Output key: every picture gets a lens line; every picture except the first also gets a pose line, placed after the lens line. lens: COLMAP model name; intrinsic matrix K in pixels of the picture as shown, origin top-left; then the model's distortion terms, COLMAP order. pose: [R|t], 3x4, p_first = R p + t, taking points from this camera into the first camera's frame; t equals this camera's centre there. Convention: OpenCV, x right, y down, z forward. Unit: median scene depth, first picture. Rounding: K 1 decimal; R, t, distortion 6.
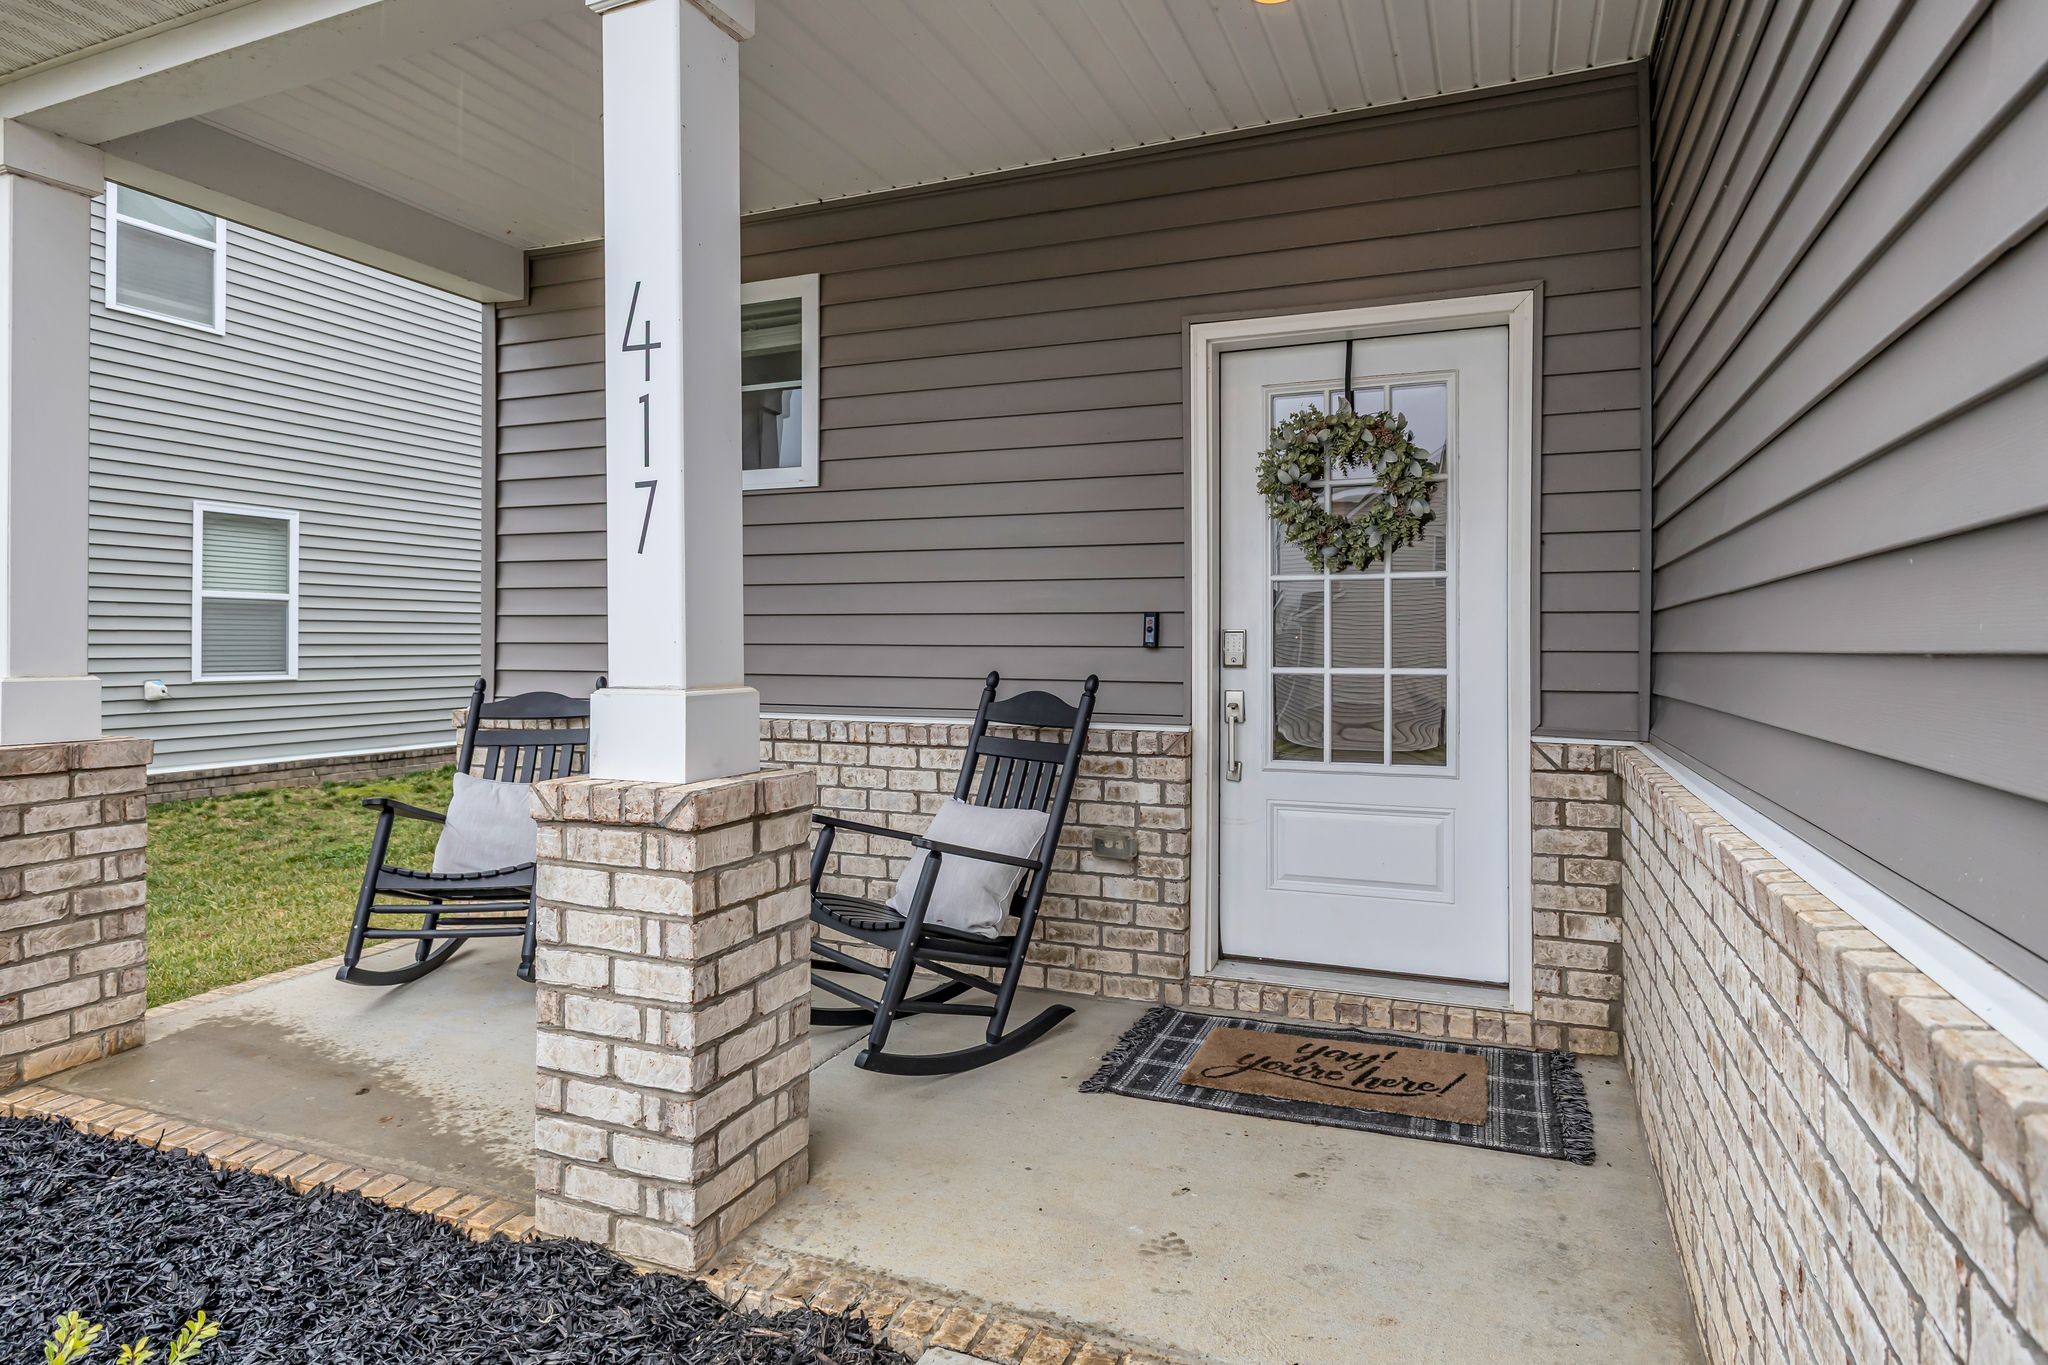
lens RADIAL K [[1170.0, 0, 1019.7], [0, 1170.0, 648.3], [0, 0, 1]] dist [-0.007614, -0.000275]
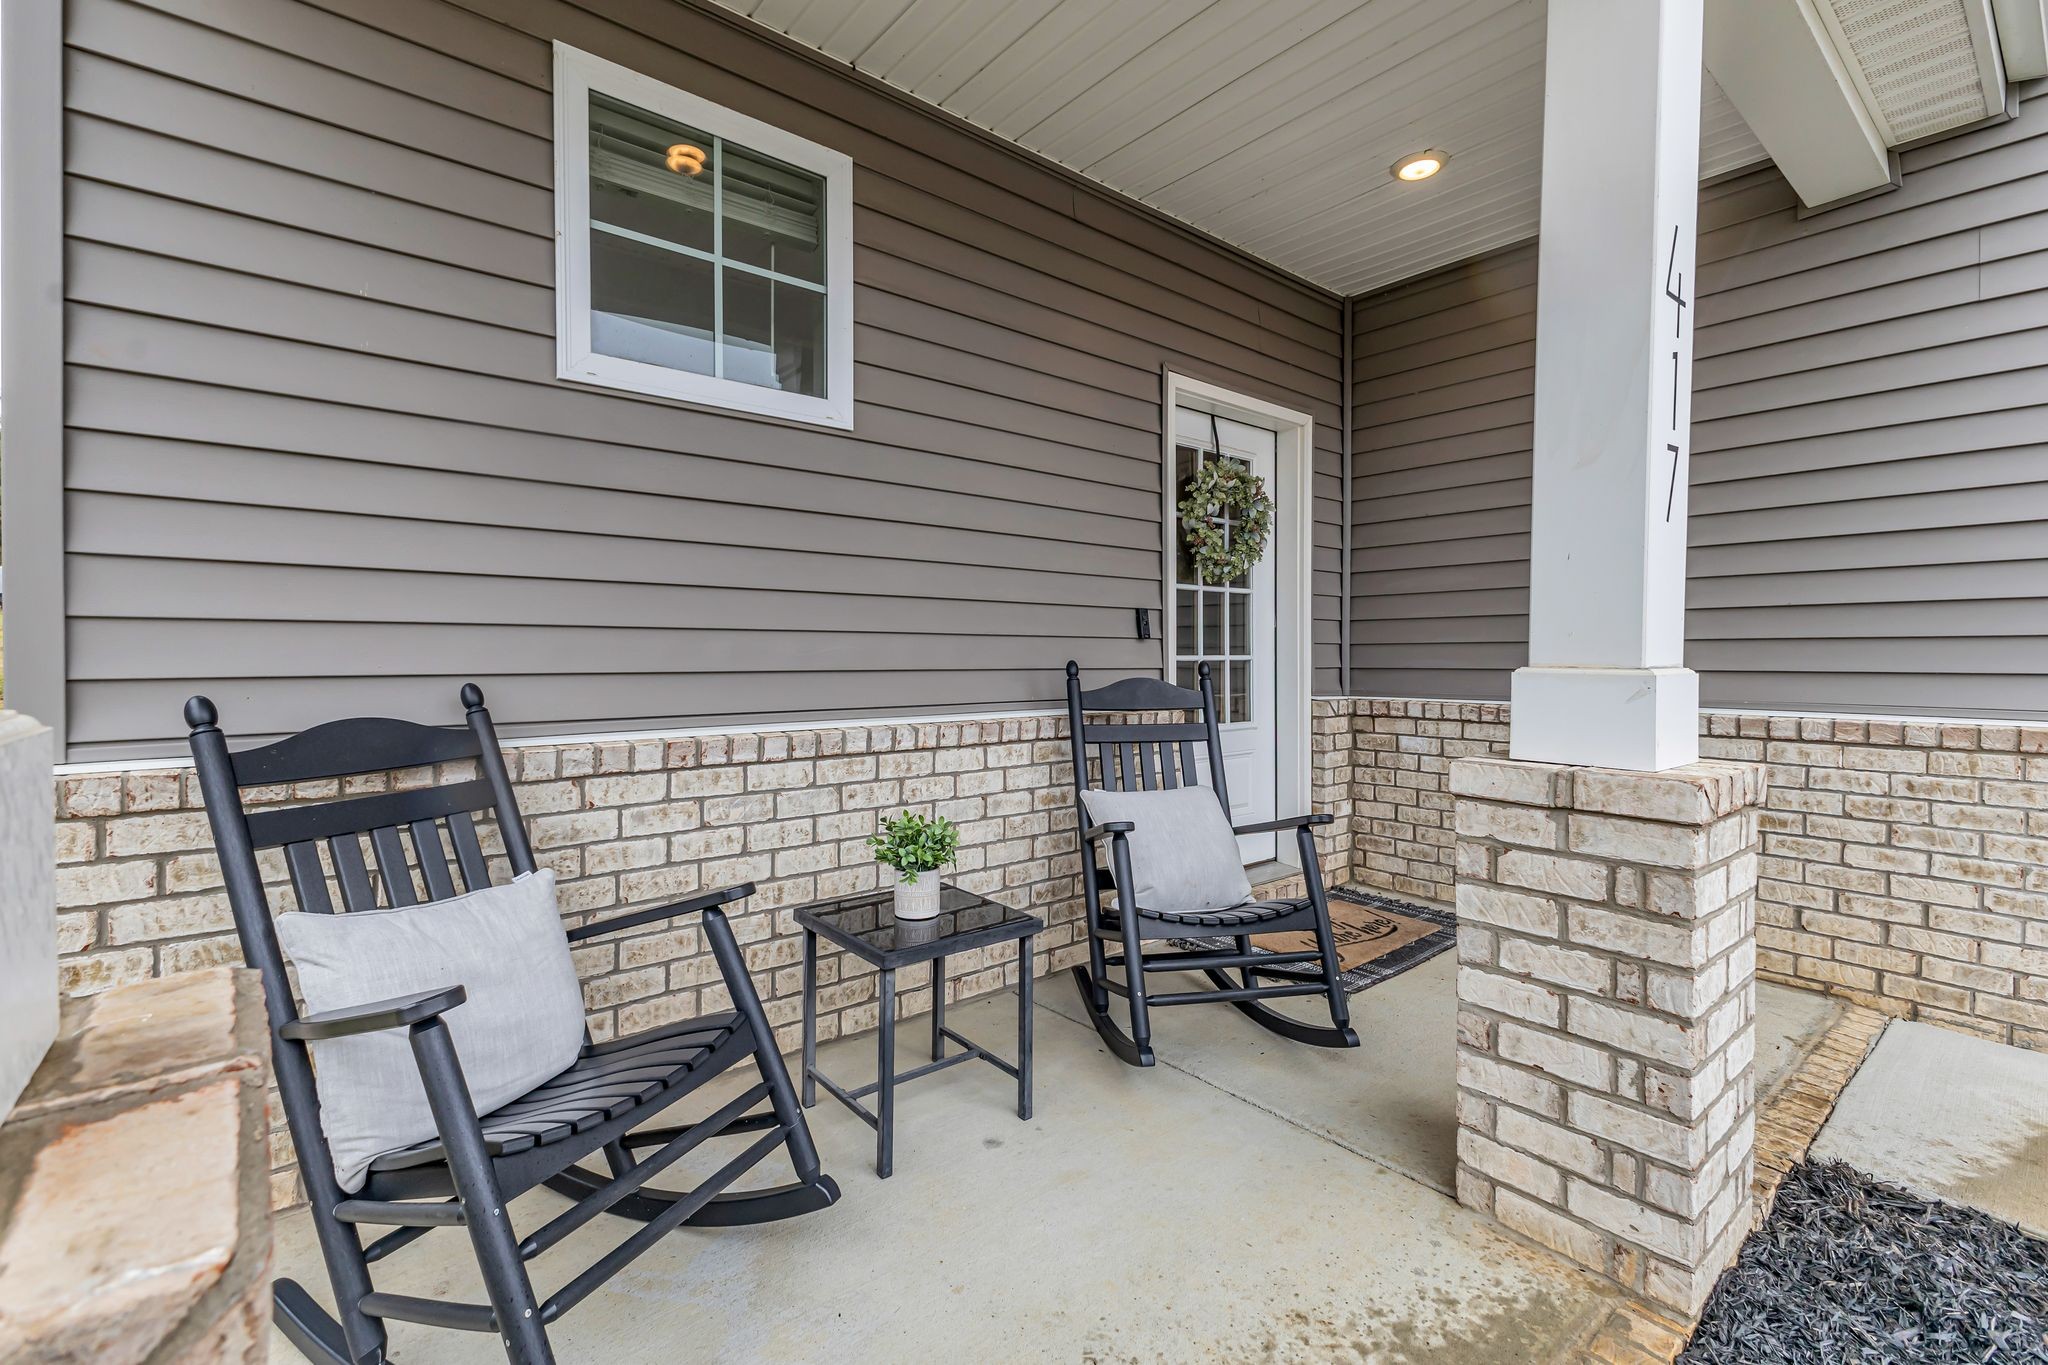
lens RADIAL K [[901.3, 0, 1020.5], [0, 901.3, 662.6], [0, 0, 1]] dist [0.001596, 0.000039]
pose [[0.461405, -0.012845, 0.887097, -0.708098], [-0.001437, 0.999883, 0.015225, 0.008895], [-0.887189, -0.008300, 0.461332, 0.661929]]
